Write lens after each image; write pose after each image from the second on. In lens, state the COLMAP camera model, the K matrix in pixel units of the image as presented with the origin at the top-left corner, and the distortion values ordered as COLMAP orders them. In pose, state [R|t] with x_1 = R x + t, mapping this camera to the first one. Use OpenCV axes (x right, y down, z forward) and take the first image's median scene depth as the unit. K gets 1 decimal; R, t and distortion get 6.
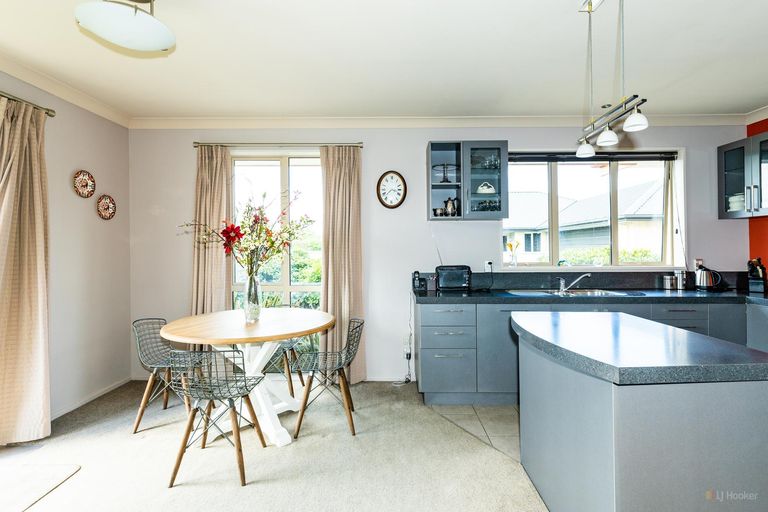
lens RADIAL K [[381.2, 0, 386.7], [0, 381.2, 248.0], [0, 0, 1]] dist [-0.000090, -0.000002]
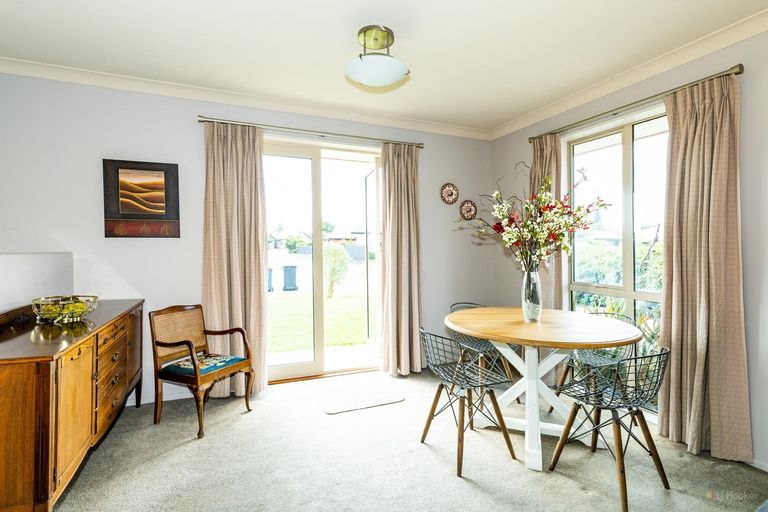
lens RADIAL K [[379.1, 0, 384.0], [0, 379.1, 256.0], [0, 0, 1]] dist [0.001673, 0.000324]
pose [[0.390306, 0.025158, -0.920341, 0.306512], [-0.003733, 0.999662, 0.025743, 0.011397], [0.920678, -0.006612, 0.390268, 0.290275]]
